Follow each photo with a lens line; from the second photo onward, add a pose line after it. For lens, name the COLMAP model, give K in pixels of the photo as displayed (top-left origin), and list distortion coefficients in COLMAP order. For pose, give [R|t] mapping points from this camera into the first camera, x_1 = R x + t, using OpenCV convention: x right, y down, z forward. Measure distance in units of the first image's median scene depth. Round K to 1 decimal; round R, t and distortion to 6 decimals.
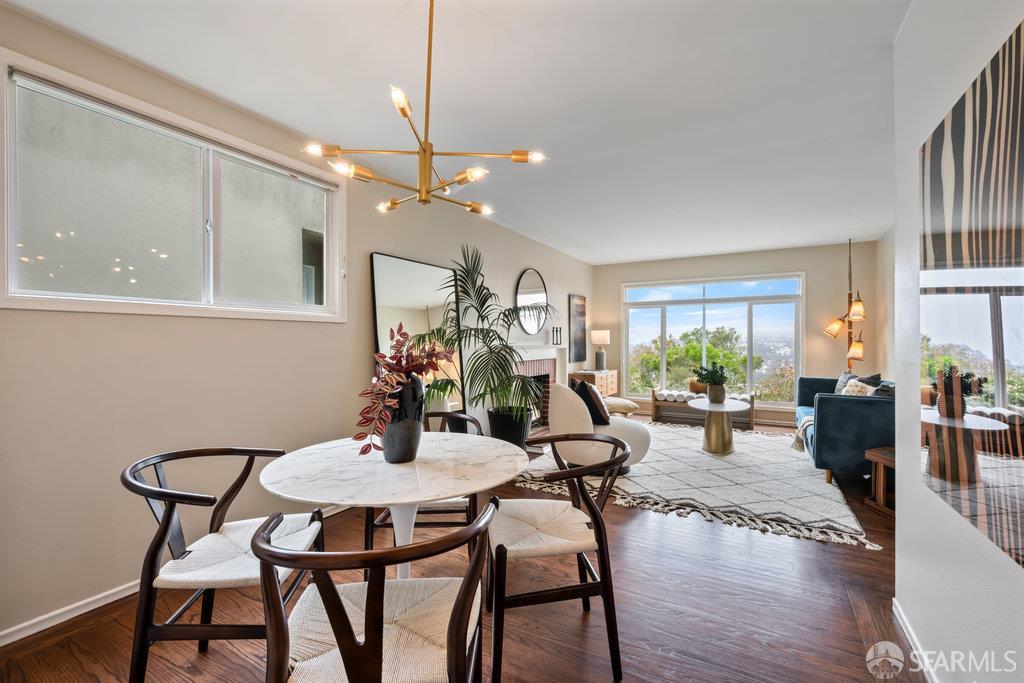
lens RADIAL K [[444.3, 0, 518.4], [0, 444.3, 346.6], [0, 0, 1]] dist [0.003664, -0.000895]
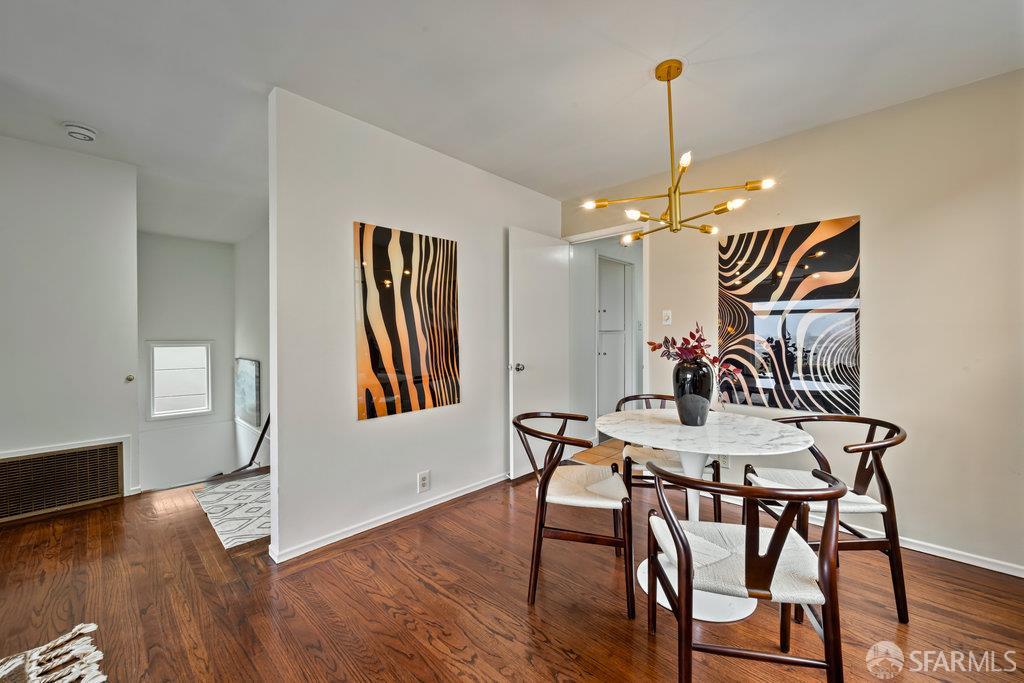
lens RADIAL K [[404.6, 0, 517.9], [0, 404.6, 340.8], [0, 0, 1]] dist [0.007876, 0.000716]
pose [[-0.972689, 0.002280, 0.232102, -0.012080], [0.008526, 0.999628, 0.025912, -0.008760], [-0.231957, 0.027183, -0.972346, 0.770282]]
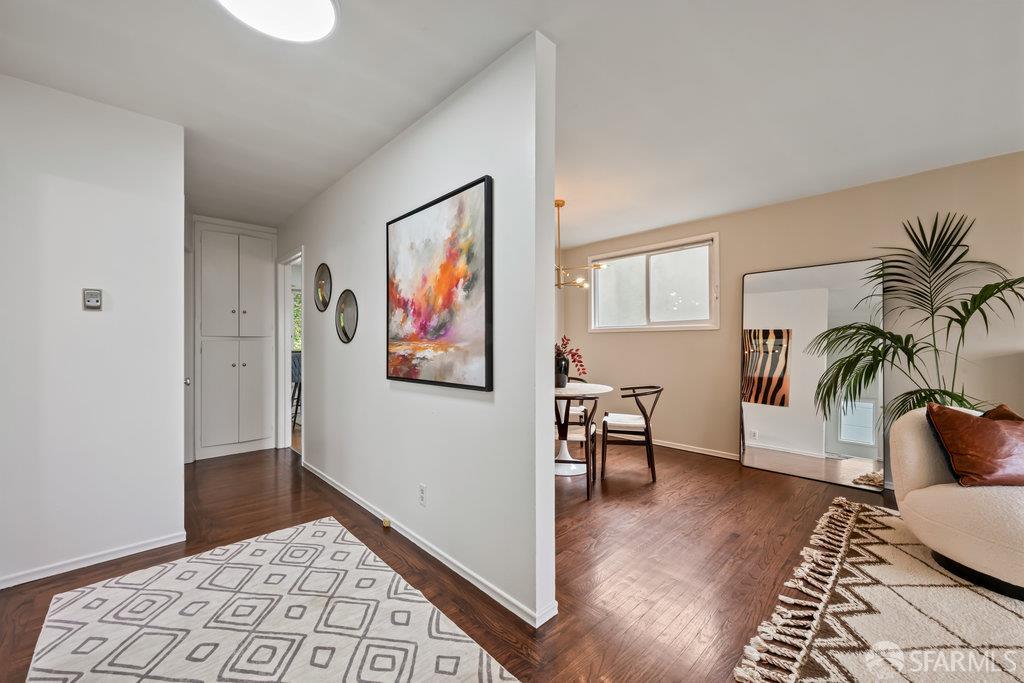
lens RADIAL K [[404.6, 0, 506.3], [0, 404.6, 343.4], [0, 0, 1]] dist [0.007876, 0.000716]
pose [[-0.295378, 0.002367, -0.955378, 0.700421], [-0.010882, 0.999924, 0.005842, -0.002618], [0.955319, 0.012122, -0.295329, 0.470217]]
